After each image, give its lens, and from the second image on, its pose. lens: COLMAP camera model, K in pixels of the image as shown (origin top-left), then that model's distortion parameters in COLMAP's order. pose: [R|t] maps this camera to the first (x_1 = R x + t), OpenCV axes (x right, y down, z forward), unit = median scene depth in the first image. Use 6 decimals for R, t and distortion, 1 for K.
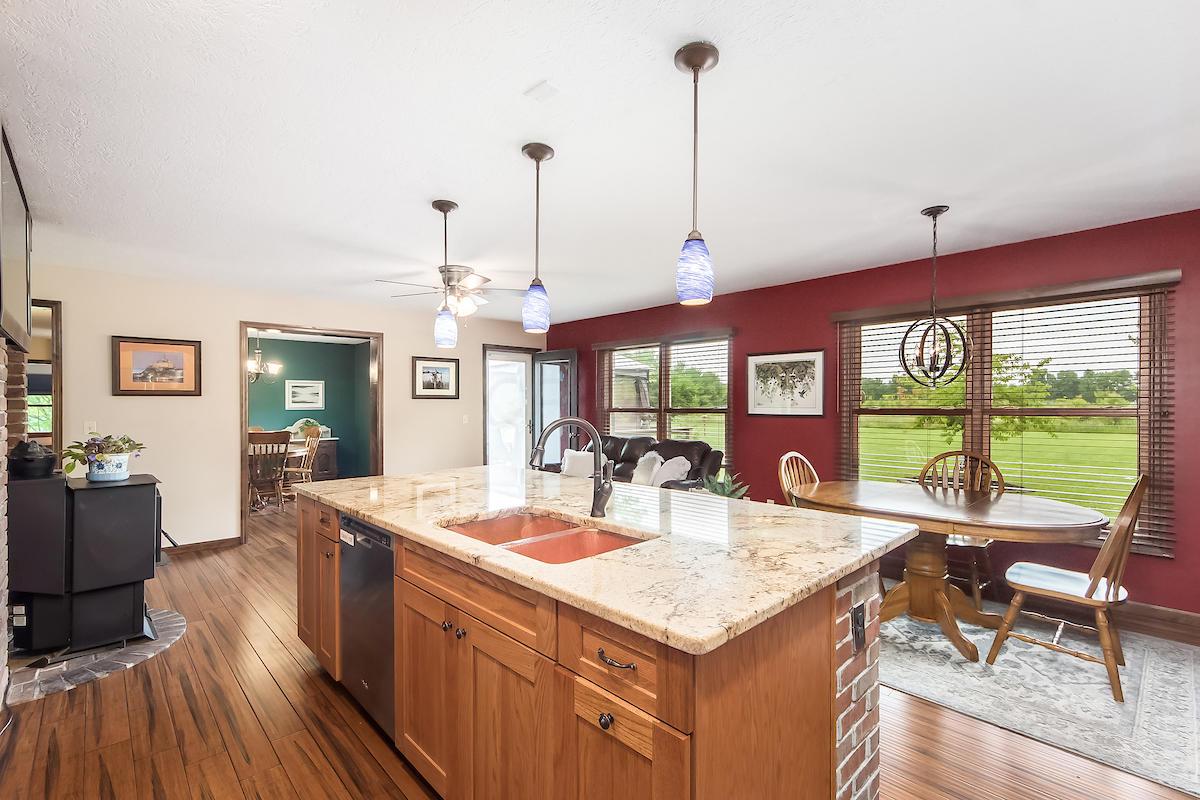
lens RADIAL K [[530.8, 0, 597.3], [0, 530.8, 392.8], [0, 0, 1]] dist [0.000771, -0.000004]
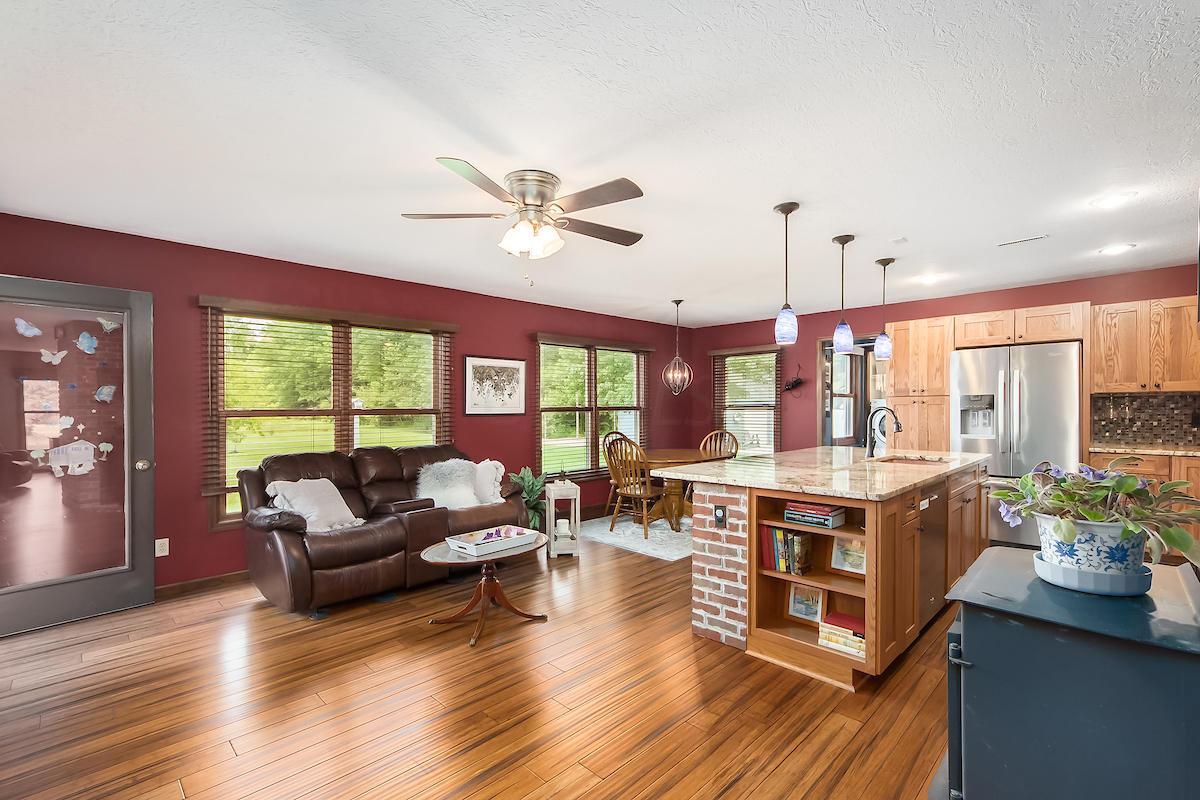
lens RADIAL K [[542.7, 0, 600.0], [0, 542.7, 400.0], [0, 0, 1]] dist [-0.000961, -0.000129]
pose [[-0.032835, 0.018350, 0.999292, -0.778137], [-0.017640, 0.999665, -0.018937, 0.029361], [-0.999305, -0.018249, -0.032501, 0.812592]]
